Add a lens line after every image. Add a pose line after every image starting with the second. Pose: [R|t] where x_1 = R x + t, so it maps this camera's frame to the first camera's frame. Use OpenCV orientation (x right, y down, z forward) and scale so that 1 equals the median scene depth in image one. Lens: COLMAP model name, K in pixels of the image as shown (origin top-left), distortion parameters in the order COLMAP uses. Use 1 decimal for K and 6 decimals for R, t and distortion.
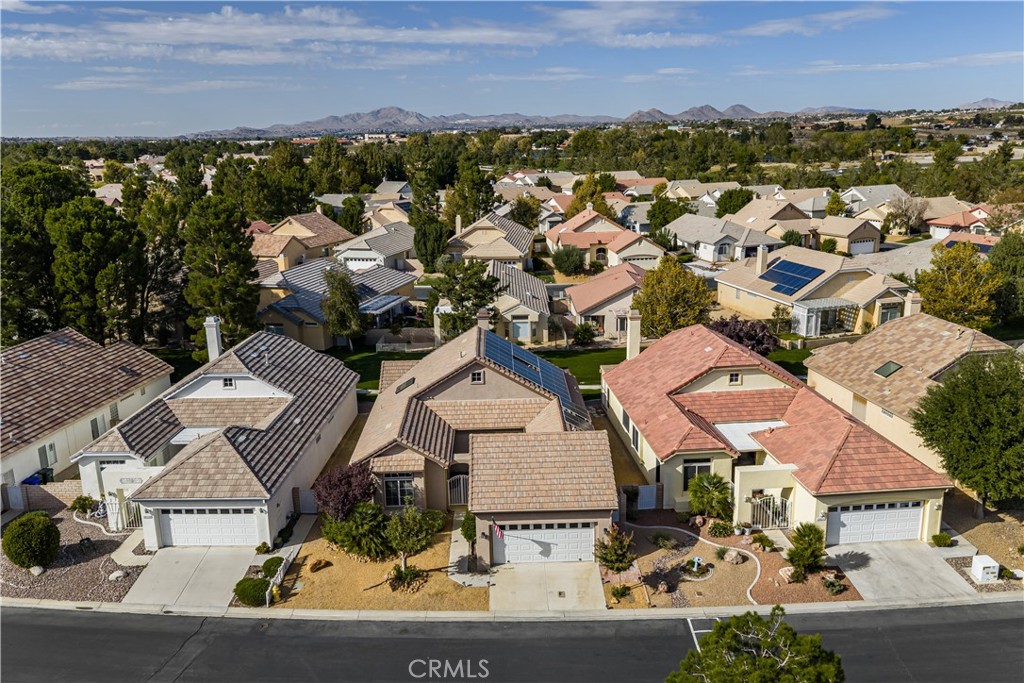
lens RADIAL K [[846.2, 0, 515.7], [0, 846.2, 342.2], [0, 0, 1]] dist [0.021621, -0.032596]
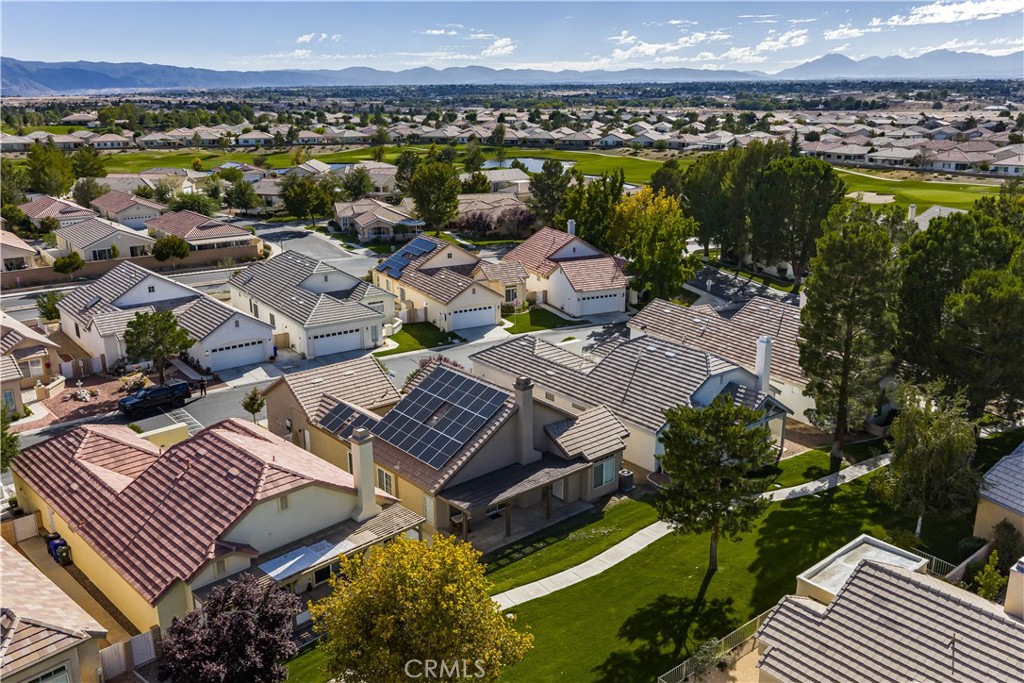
lens RADIAL K [[846.2, 0, 520.7], [0, 846.2, 341.4], [0, 0, 1]] dist [0.021621, -0.032596]
pose [[-0.770398, 0.200809, -0.605114, 0.453567], [-0.137346, 0.874548, 0.465083, -0.454209], [0.622594, 0.441409, -0.646169, 1.533145]]
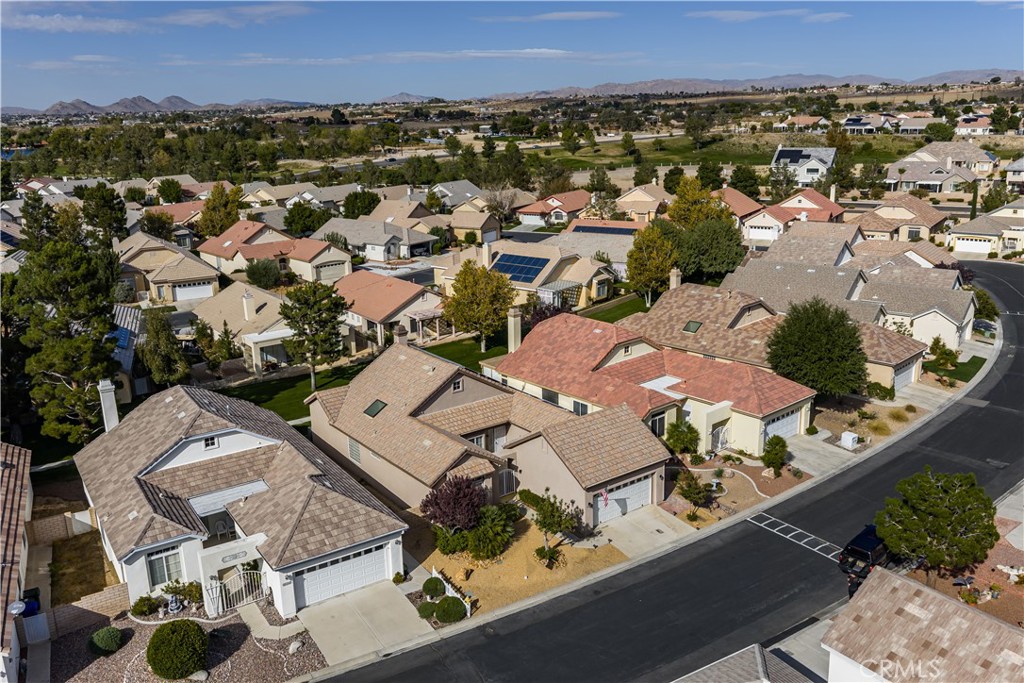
lens RADIAL K [[846.2, 0, 517.0], [0, 846.2, 342.2], [0, 0, 1]] dist [0.021621, -0.032596]
pose [[0.812668, -0.153211, 0.562225, -0.529766], [0.148134, 0.987439, 0.054965, -0.057071], [-0.563584, 0.038617, 0.825155, 0.038404]]
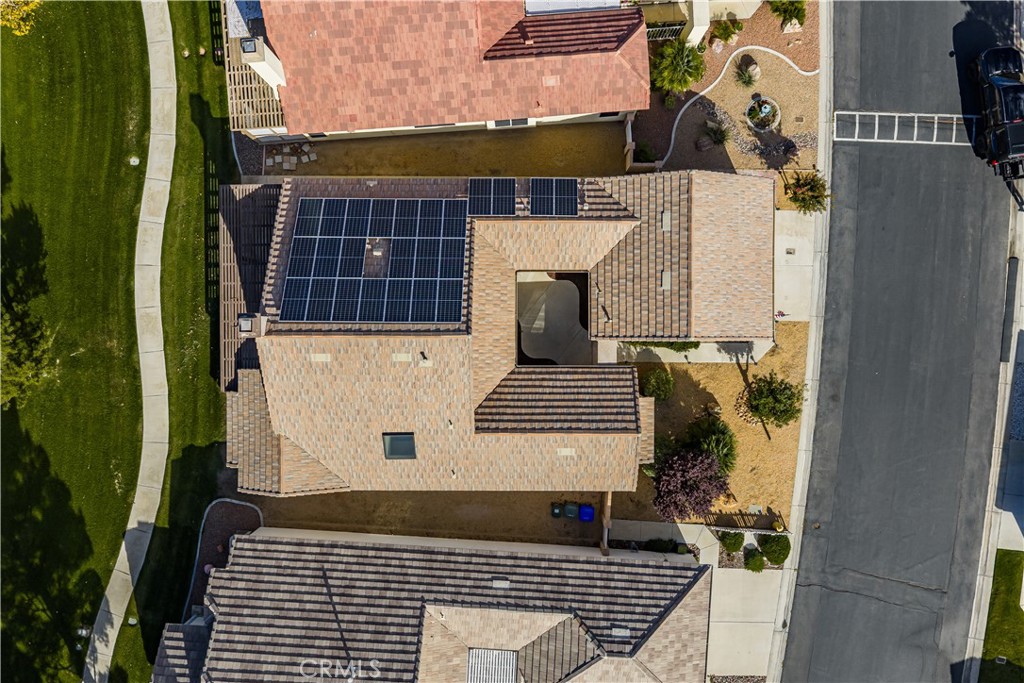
lens RADIAL K [[846.2, 0, 514.9], [0, 846.2, 343.1], [0, 0, 1]] dist [0.021621, -0.032596]
pose [[0.028266, -0.999590, 0.004616, -0.048194], [0.255263, 0.011683, 0.966801, -0.528717], [-0.966458, -0.026149, 0.255489, 0.706137]]
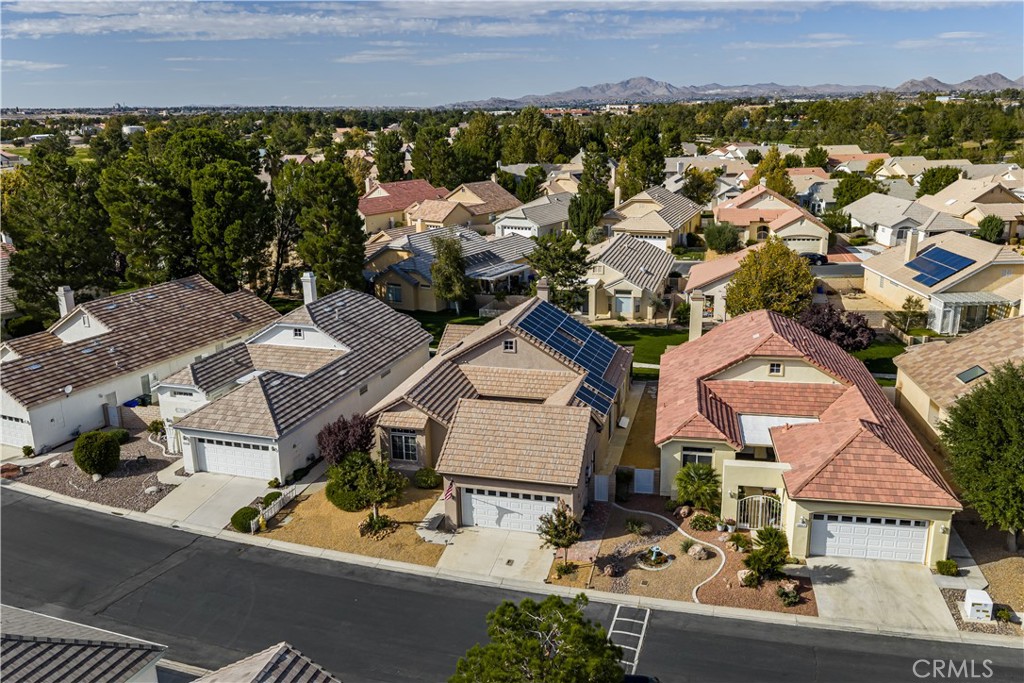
lens RADIAL K [[846.2, 0, 515.3], [0, 846.2, 342.7], [0, 0, 1]] dist [0.021621, -0.032596]
pose [[0.960395, 0.078657, -0.267310, 0.206937], [-0.069833, 0.996658, 0.042372, -0.004856], [0.269750, -0.022027, 0.962678, 0.022586]]
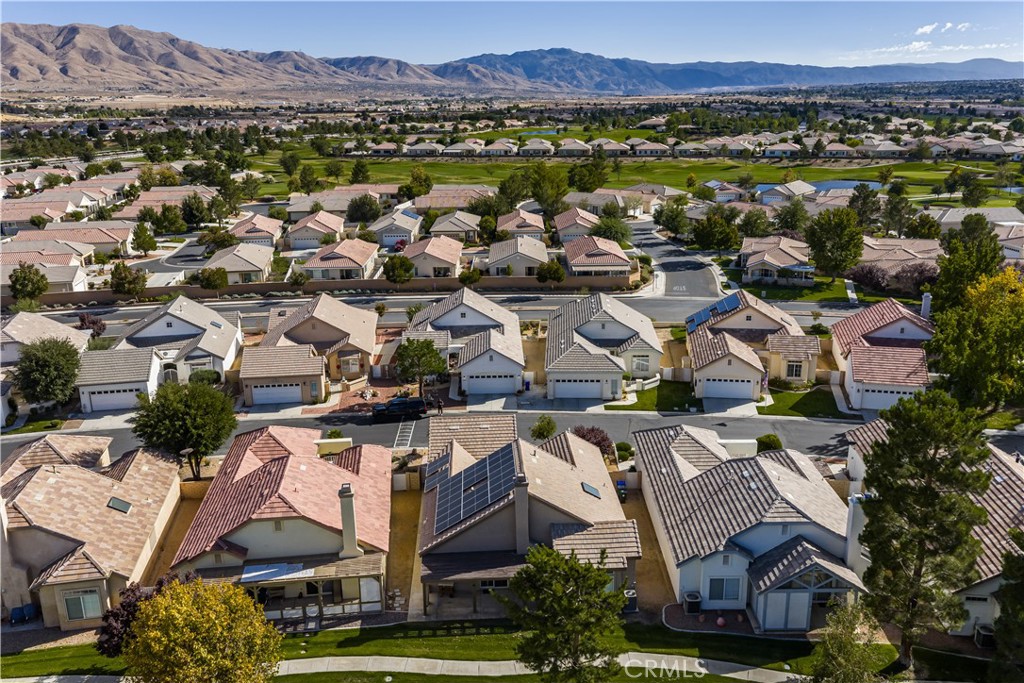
lens RADIAL K [[846.2, 0, 517.4], [0, 846.2, 338.1], [0, 0, 1]] dist [0.021621, -0.032596]
pose [[-0.998980, 0.039163, -0.022489, -0.020940], [0.022560, 0.864154, 0.502722, -0.611600], [0.039122, 0.501702, -0.864156, 1.713675]]
